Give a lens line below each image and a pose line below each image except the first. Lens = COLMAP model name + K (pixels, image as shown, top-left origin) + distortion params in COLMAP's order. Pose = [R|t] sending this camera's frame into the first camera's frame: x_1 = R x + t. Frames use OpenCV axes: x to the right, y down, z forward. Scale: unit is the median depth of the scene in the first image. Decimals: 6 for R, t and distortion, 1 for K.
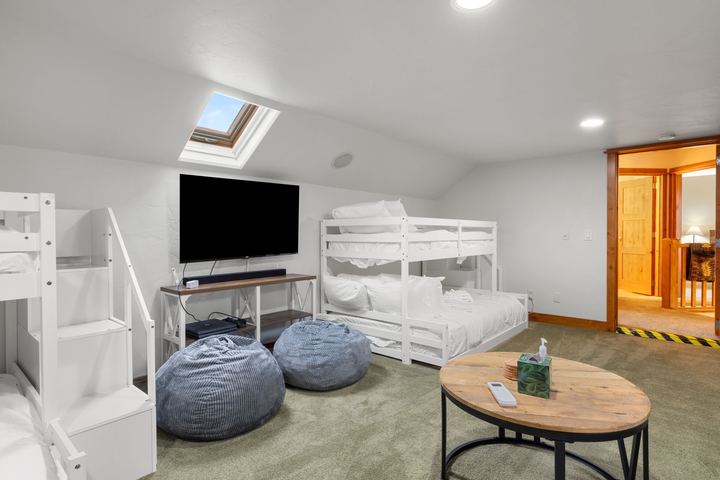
lens RADIAL K [[382.6, 0, 359.8], [0, 382.6, 237.9], [0, 0, 1]] dist [0.002740, 0.000046]
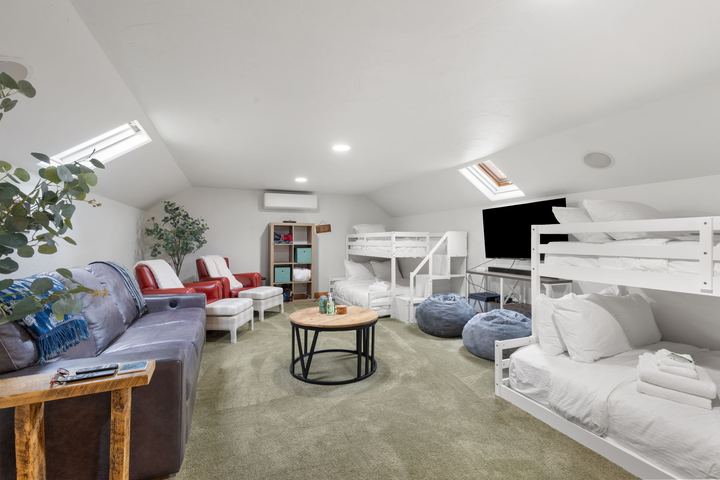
lens RADIAL K [[324.7, 0, 360.7], [0, 324.7, 239.3], [0, 0, 1]] dist [0.008893, -0.000585]
pose [[-0.447556, -0.002835, -0.894251, 1.097974], [-0.017932, 0.999822, 0.005805, -0.018775], [0.894076, 0.018633, -0.447528, 1.081930]]
